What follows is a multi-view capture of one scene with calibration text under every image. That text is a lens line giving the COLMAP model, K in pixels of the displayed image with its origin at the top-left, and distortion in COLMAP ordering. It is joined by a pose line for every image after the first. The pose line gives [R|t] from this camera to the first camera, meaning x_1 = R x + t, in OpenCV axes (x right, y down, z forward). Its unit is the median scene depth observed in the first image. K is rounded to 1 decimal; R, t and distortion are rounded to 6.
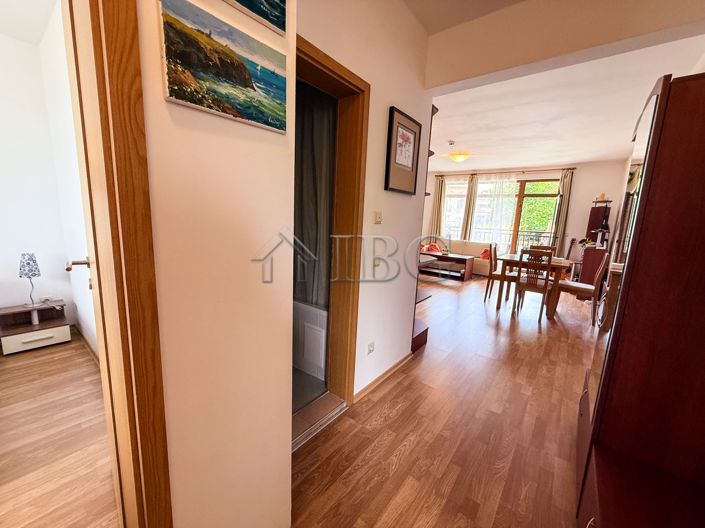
lens RADIAL K [[279.9, 0, 349.4], [0, 279.9, 265.5], [0, 0, 1]] dist [-0.000653, -0.000133]
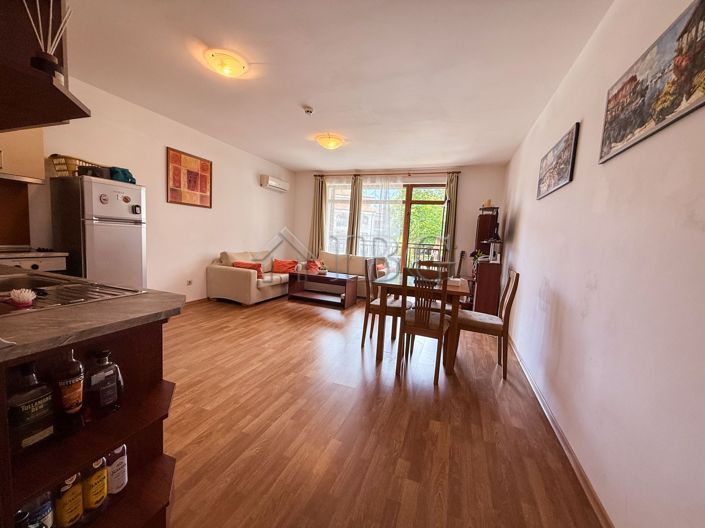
lens RADIAL K [[279.9, 0, 350.3], [0, 279.9, 264.2], [0, 0, 1]] dist [-0.000653, -0.000133]
pose [[0.950424, -0.021605, 0.310204, 0.194649], [0.040431, 0.997701, -0.054387, -0.022721], [-0.308316, 0.064233, 0.949113, 0.282535]]
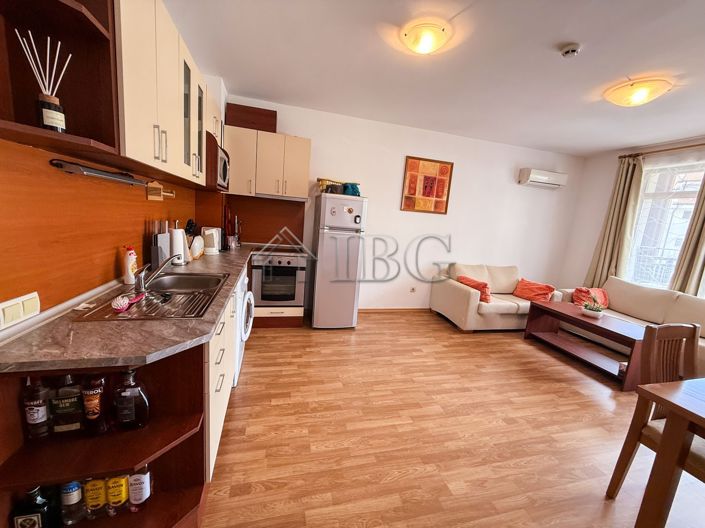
lens RADIAL K [[279.9, 0, 351.9], [0, 279.9, 264.7], [0, 0, 1]] dist [-0.000653, -0.000133]
pose [[0.804418, 0.117097, -0.582408, 0.305072], [-0.146397, 0.989220, -0.003313, -0.068782], [0.575742, 0.087928, 0.812890, 0.415479]]
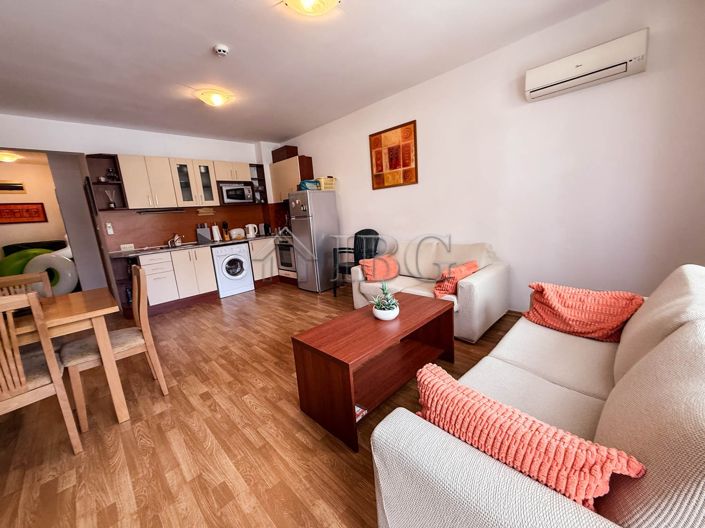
lens RADIAL K [[279.9, 0, 350.3], [0, 279.9, 264.0], [0, 0, 1]] dist [-0.000653, -0.000133]
pose [[-0.112590, 0.143982, -0.983154, 0.684786], [-0.102487, 0.982486, 0.155621, -0.138722], [0.988342, 0.118282, -0.095862, 1.033941]]
